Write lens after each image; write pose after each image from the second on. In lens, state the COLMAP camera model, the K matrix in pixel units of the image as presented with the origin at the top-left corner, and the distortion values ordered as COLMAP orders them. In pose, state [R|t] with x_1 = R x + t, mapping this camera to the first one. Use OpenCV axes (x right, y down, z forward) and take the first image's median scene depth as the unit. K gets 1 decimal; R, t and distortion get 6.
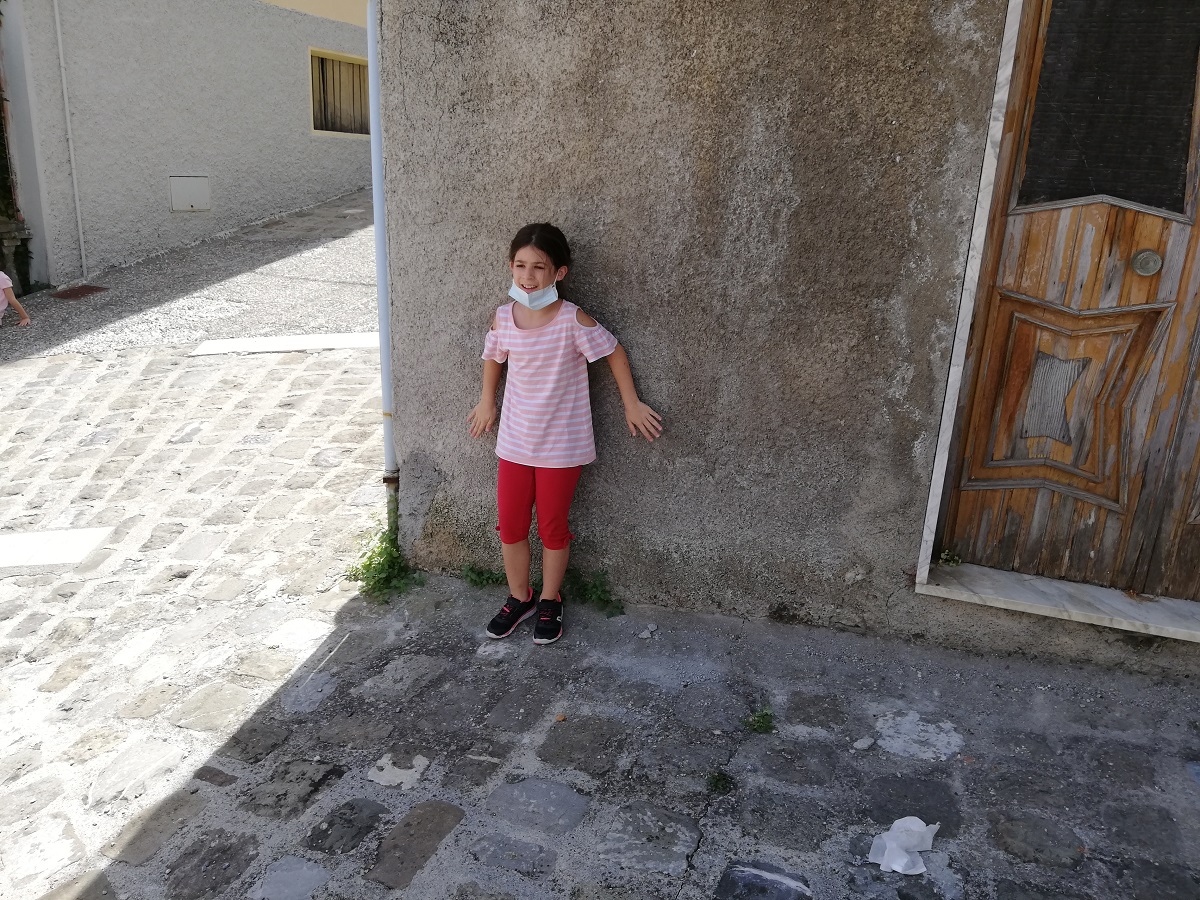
lens RADIAL K [[900.9, 0, 599.7], [0, 900.9, 434.6], [0, 0, 1]] dist [0.067124, -0.086073]
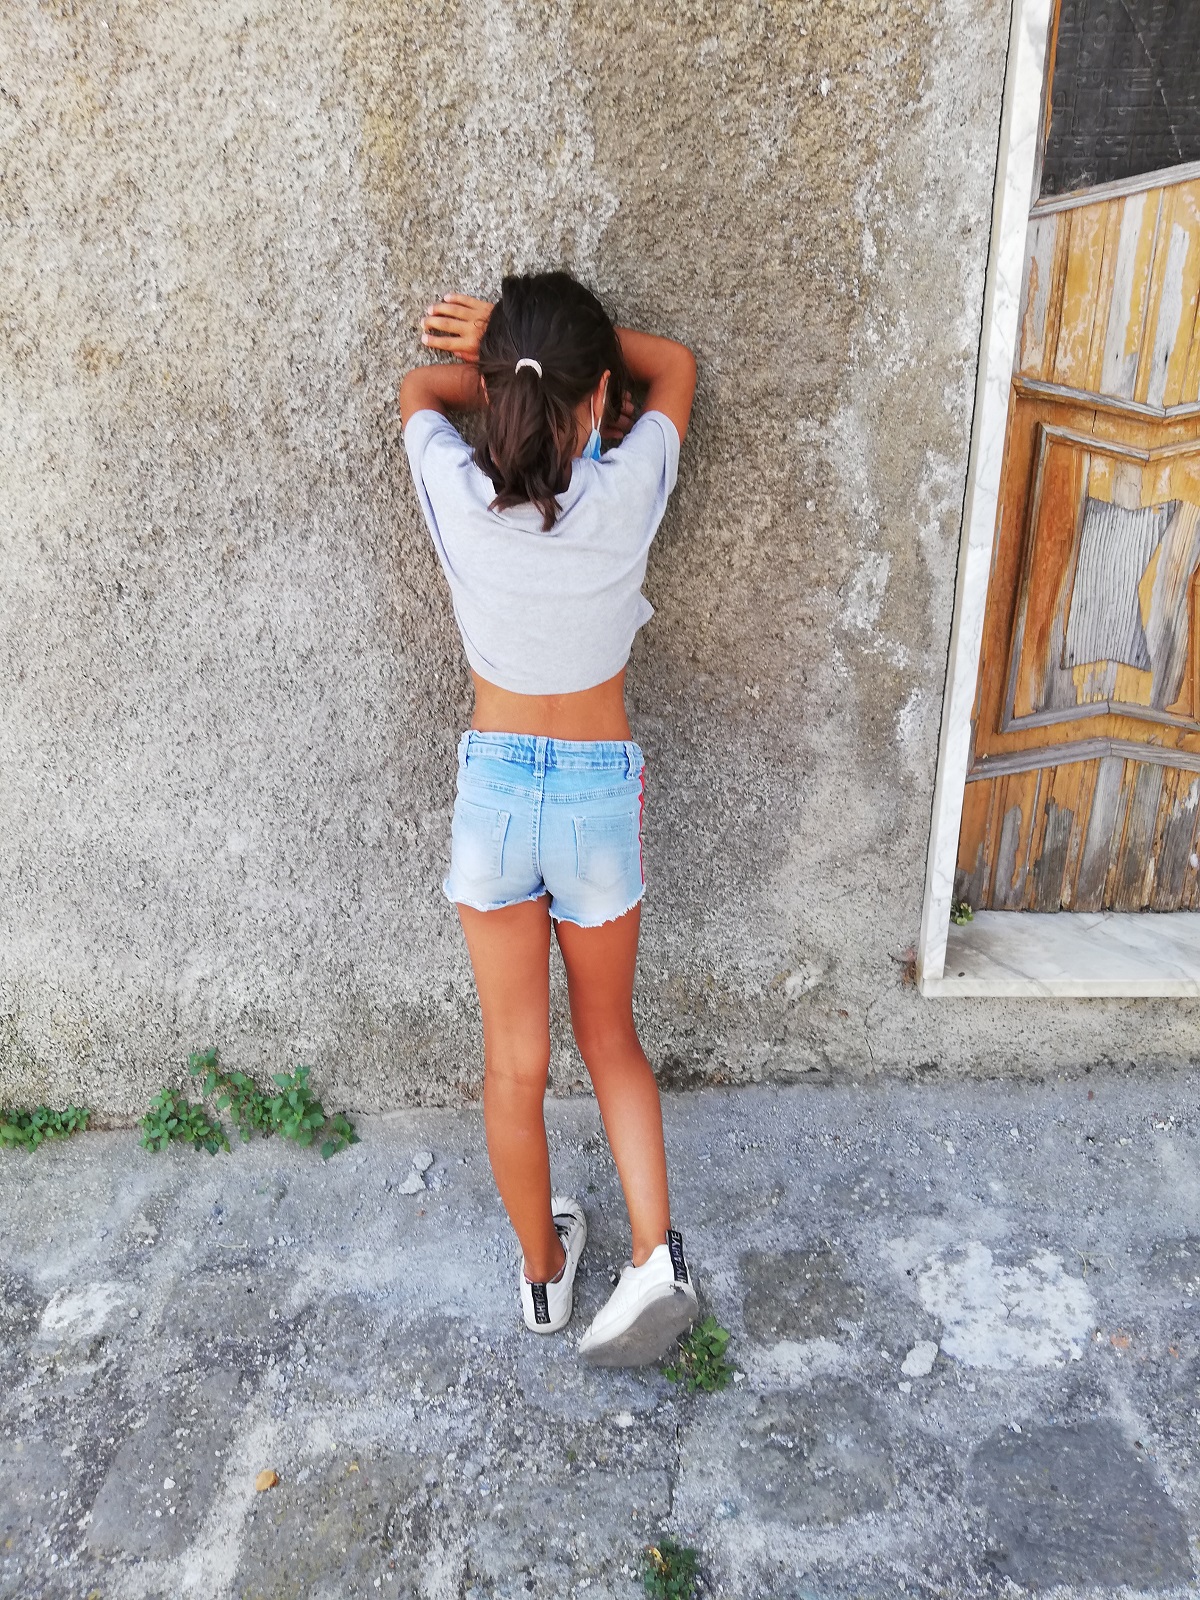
lens RADIAL K [[1201.2, 0, 596.1], [0, 1201.2, 795.6], [0, 0, 1]] dist [0.067124, -0.086073]
pose [[0.947299, -0.171884, 0.270335, 0.004839], [0.141829, 0.981687, 0.127183, -0.053268], [-0.287245, -0.082139, 0.954329, 0.412870]]
